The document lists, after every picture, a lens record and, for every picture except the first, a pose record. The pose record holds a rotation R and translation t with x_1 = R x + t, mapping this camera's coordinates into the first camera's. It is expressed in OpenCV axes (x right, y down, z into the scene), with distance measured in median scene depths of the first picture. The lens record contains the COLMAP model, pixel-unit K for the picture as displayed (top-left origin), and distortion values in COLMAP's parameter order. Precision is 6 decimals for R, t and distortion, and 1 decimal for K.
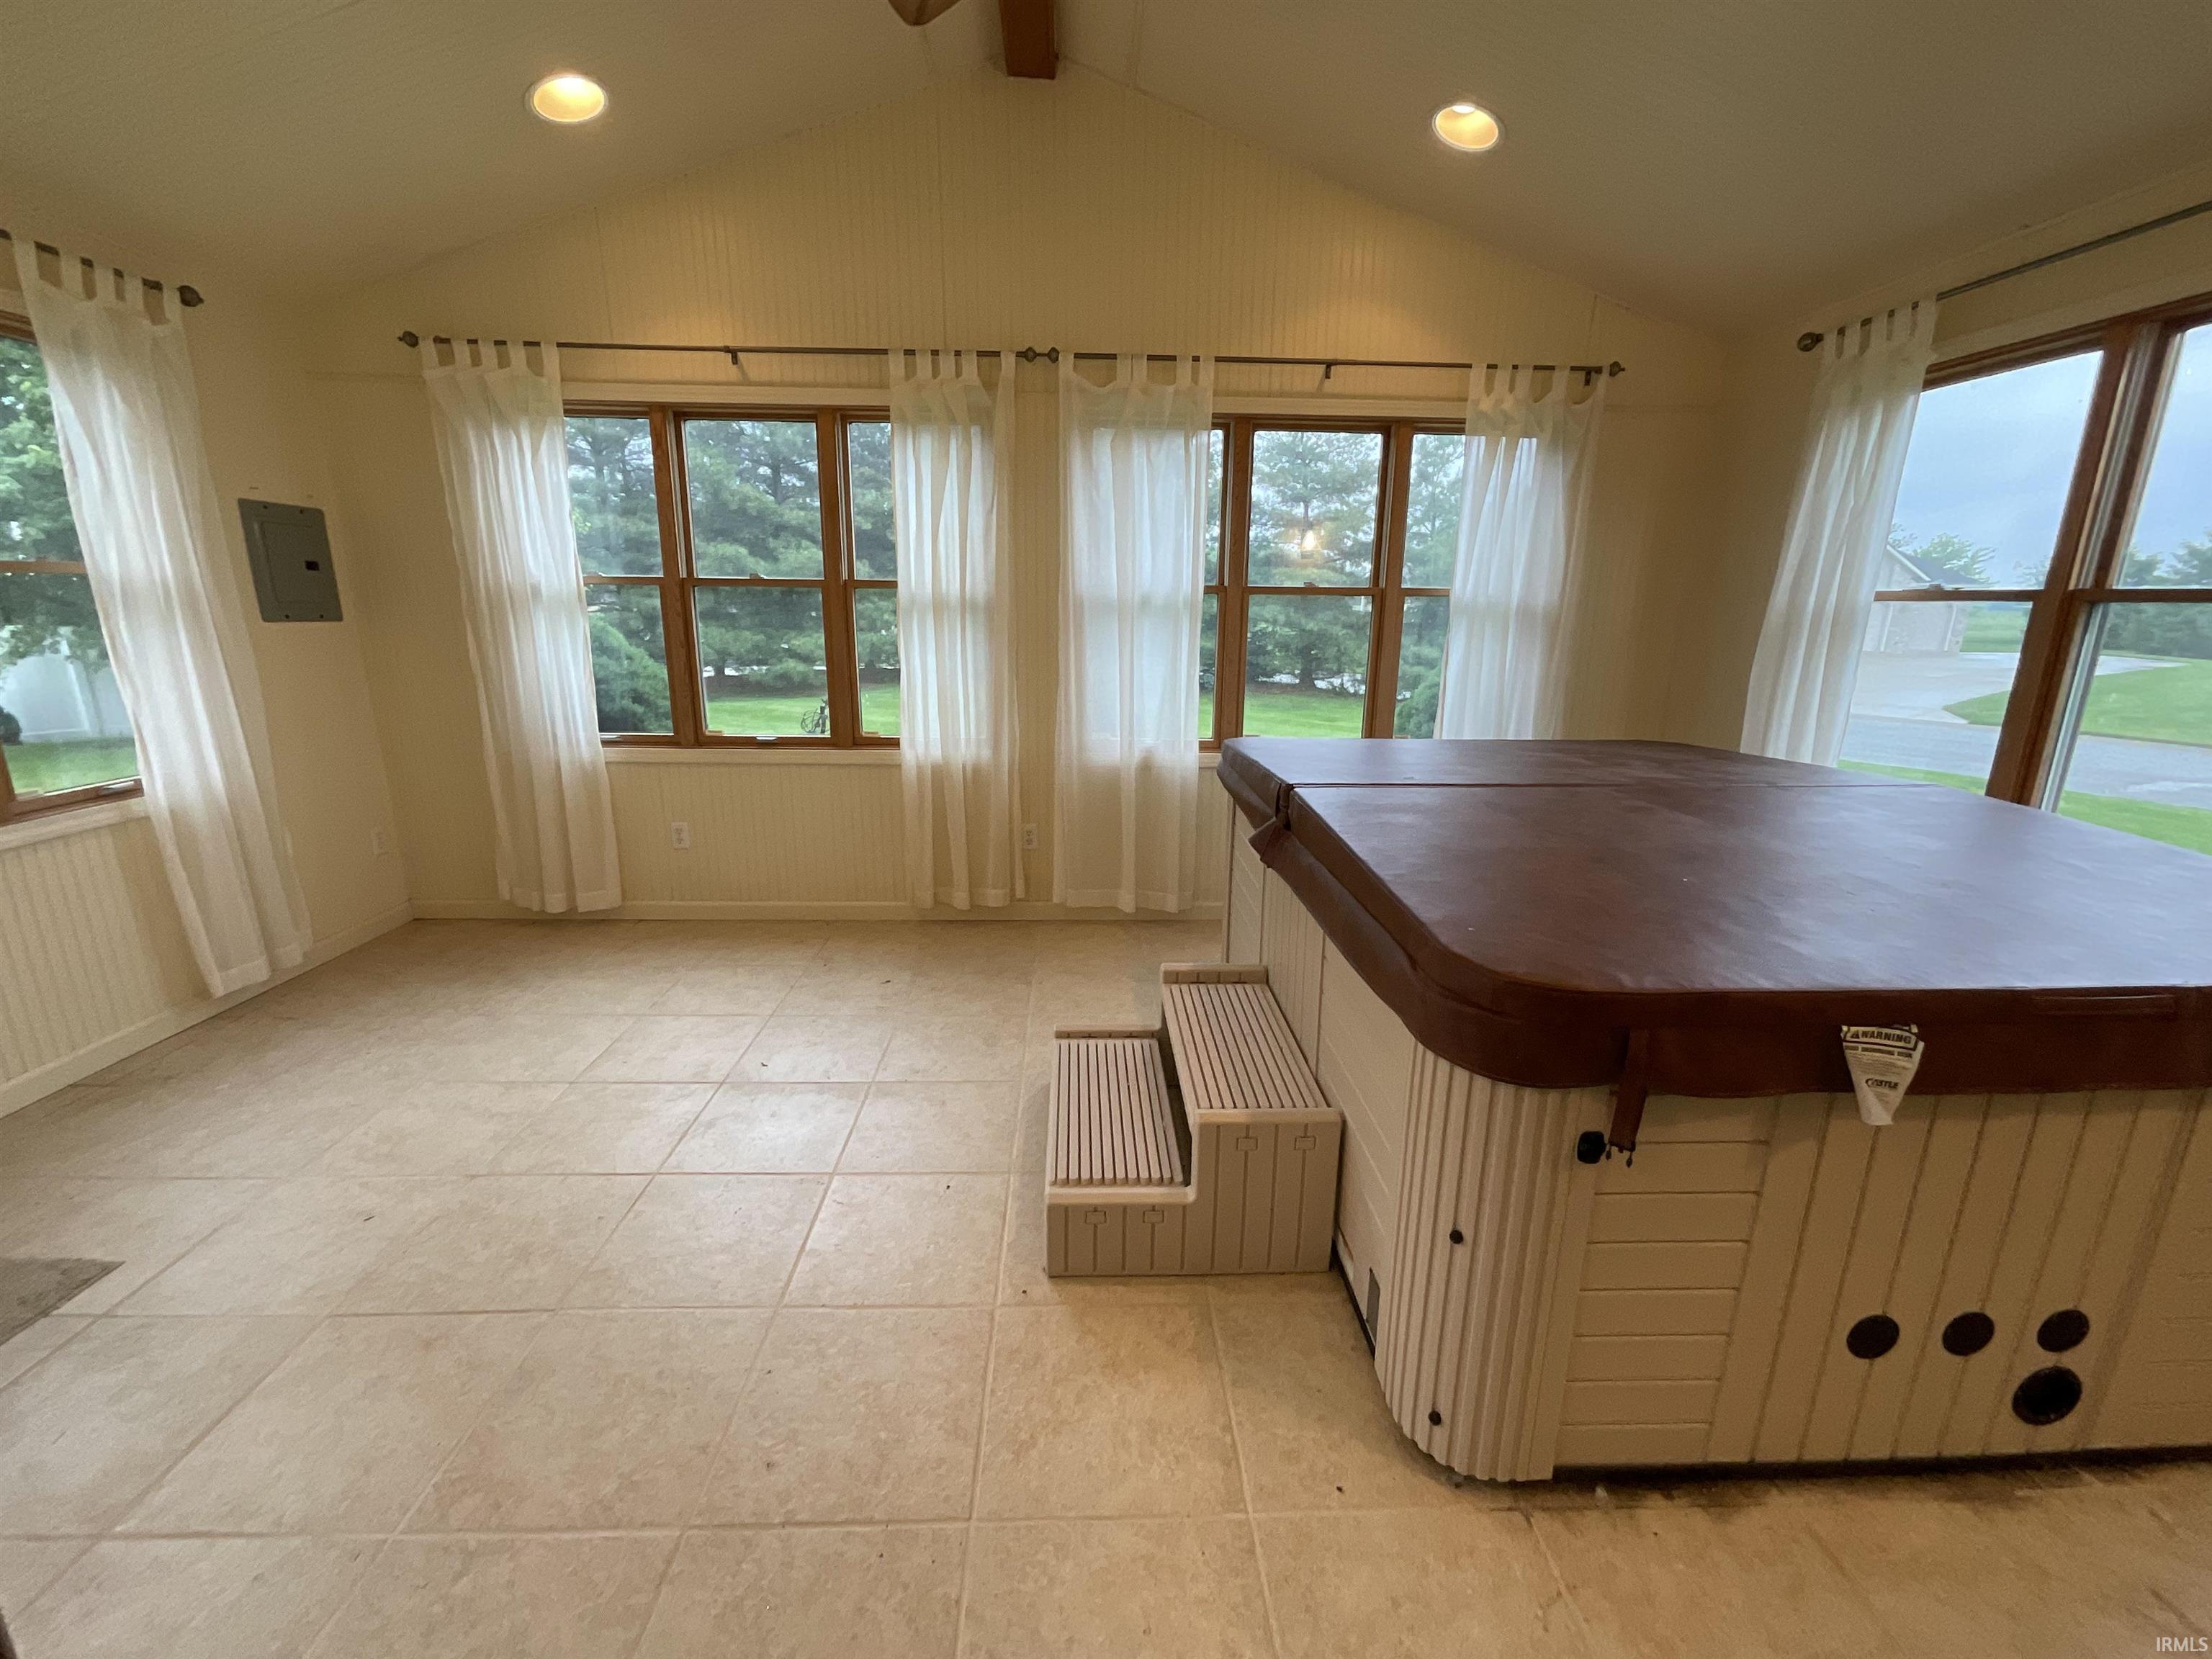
lens RADIAL K [[897.7, 0, 1104.5], [0, 897.7, 821.5], [0, 0, 1]] dist [-0.001802, 0.001778]
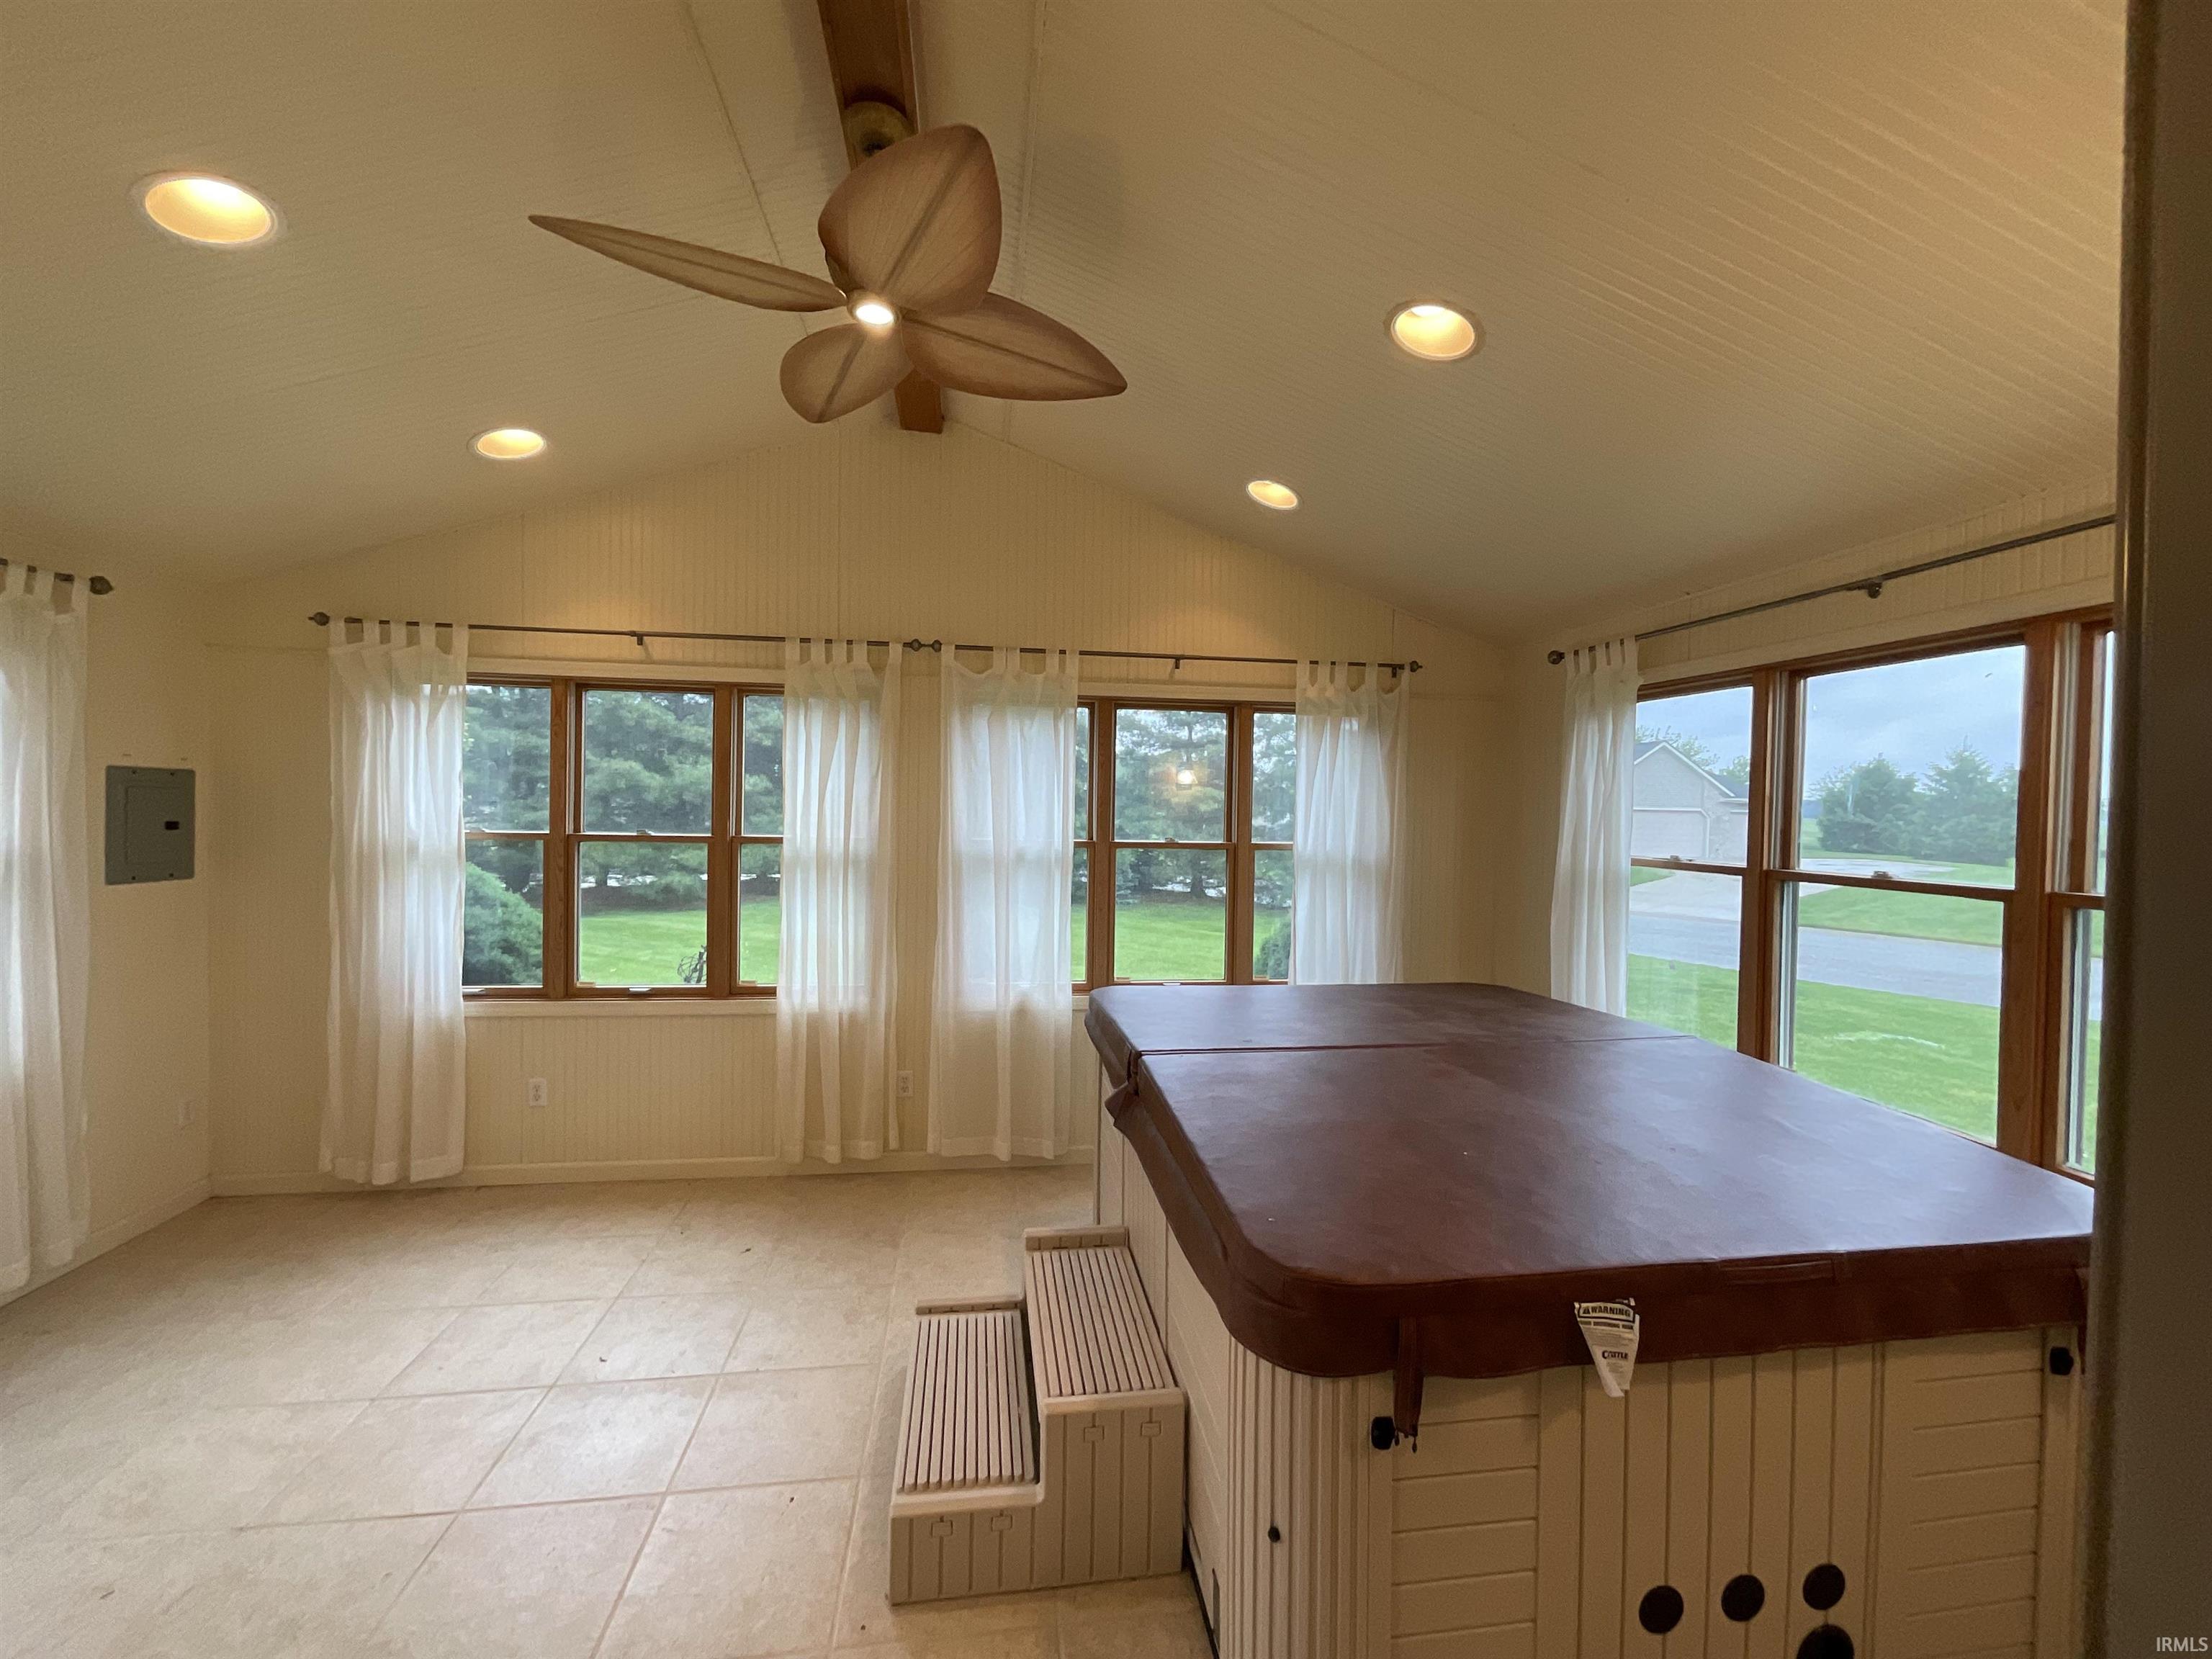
lens RADIAL K [[897.7, 0, 1103.5], [0, 897.7, 823.8], [0, 0, 1]] dist [-0.001802, 0.001778]
pose [[0.994015, 0.004298, 0.109159, 0.033703], [0.019927, 0.975327, -0.219863, -0.053731], [-0.107410, 0.220722, 0.969404, -0.079513]]
